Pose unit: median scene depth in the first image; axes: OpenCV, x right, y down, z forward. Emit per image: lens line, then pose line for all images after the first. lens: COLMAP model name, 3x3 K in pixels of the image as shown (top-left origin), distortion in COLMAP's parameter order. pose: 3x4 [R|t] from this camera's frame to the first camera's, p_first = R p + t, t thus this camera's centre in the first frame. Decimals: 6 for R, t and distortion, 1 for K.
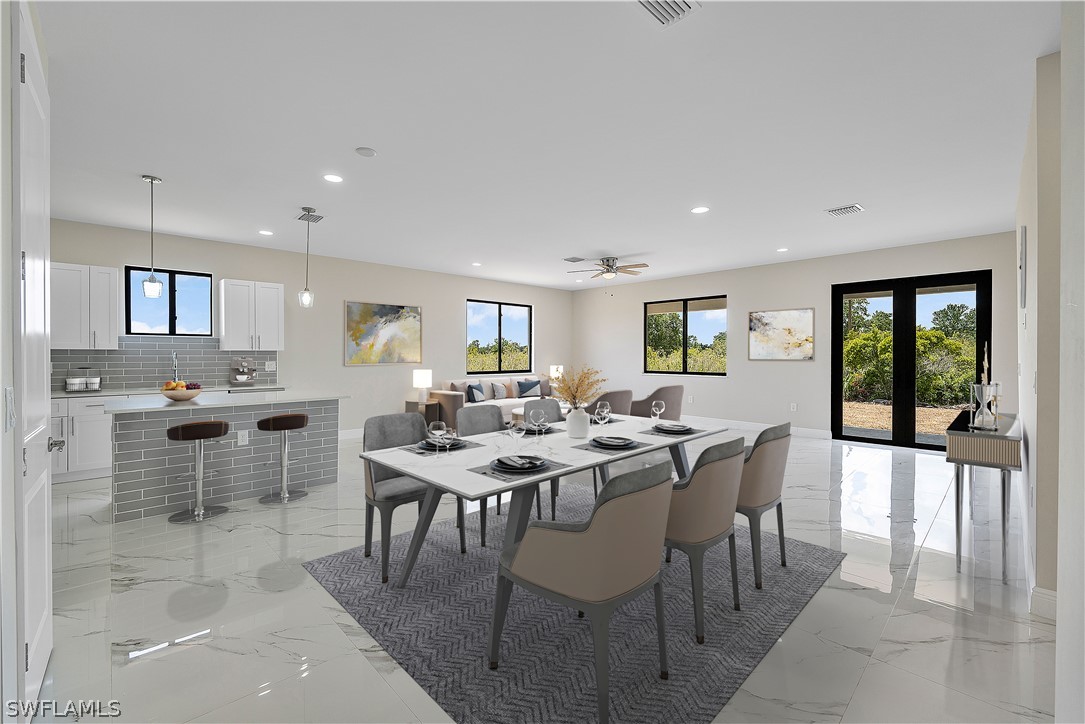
lens RADIAL K [[457.1, 0, 544.4], [0, 457.1, 356.9], [0, 0, 1]] dist [-0.007924, -0.000236]
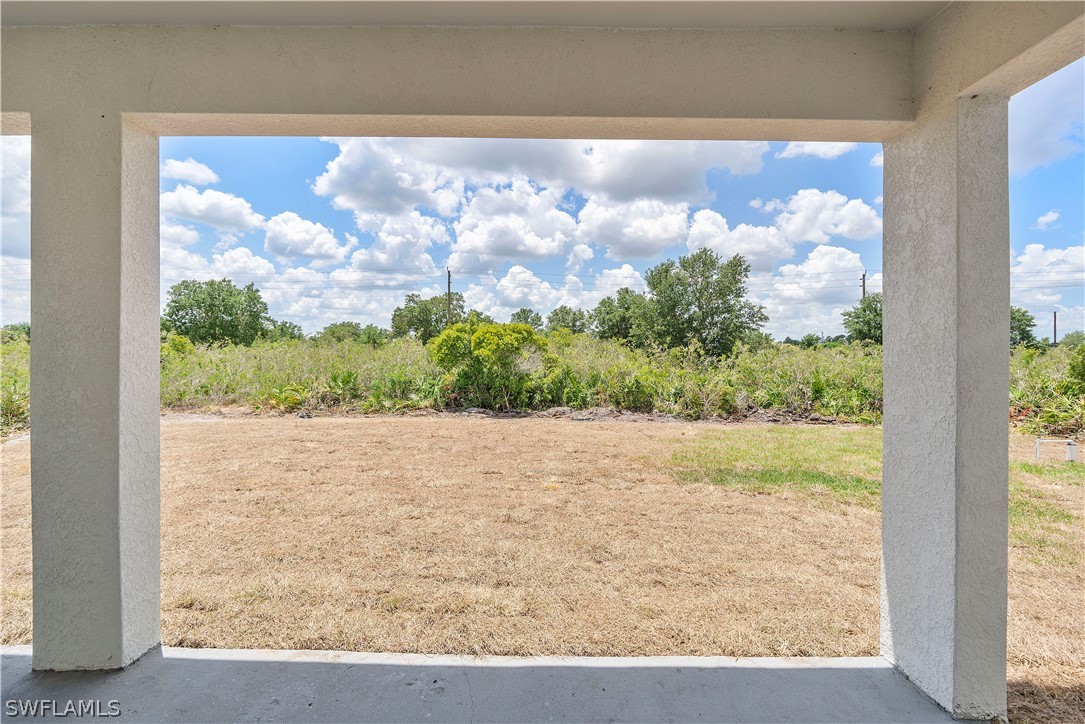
lens RADIAL K [[457.1, 0, 544.4], [0, 457.1, 356.9], [0, 0, 1]] dist [-0.007924, -0.000236]
pose [[0.704157, -0.003779, 0.710034, 0.266501], [-0.006397, 0.999911, 0.011666, -0.004274], [-0.710015, -0.012757, 0.704071, 0.361600]]
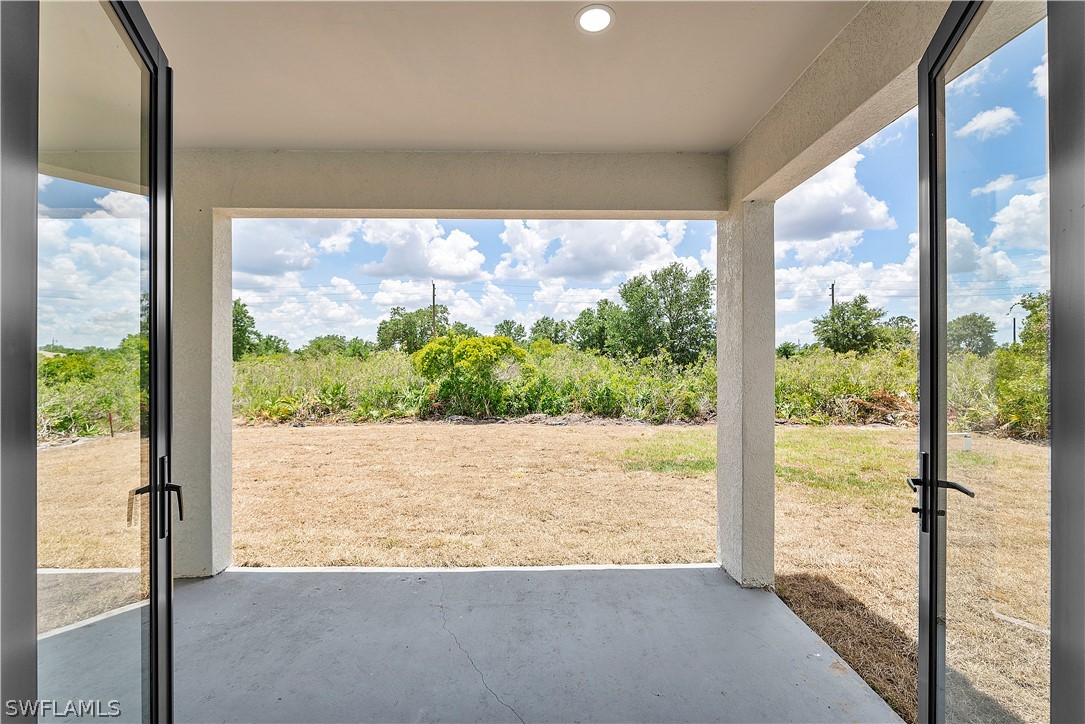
lens RADIAL K [[462.2, 0, 530.3], [0, 462.2, 344.1], [0, 0, 1]] dist [-0.009915, -0.000070]
pose [[0.704587, 0.023652, 0.709223, 0.226964], [0.005819, 0.999218, -0.039103, -0.004216], [-0.709593, 0.031679, 0.703899, 0.297657]]
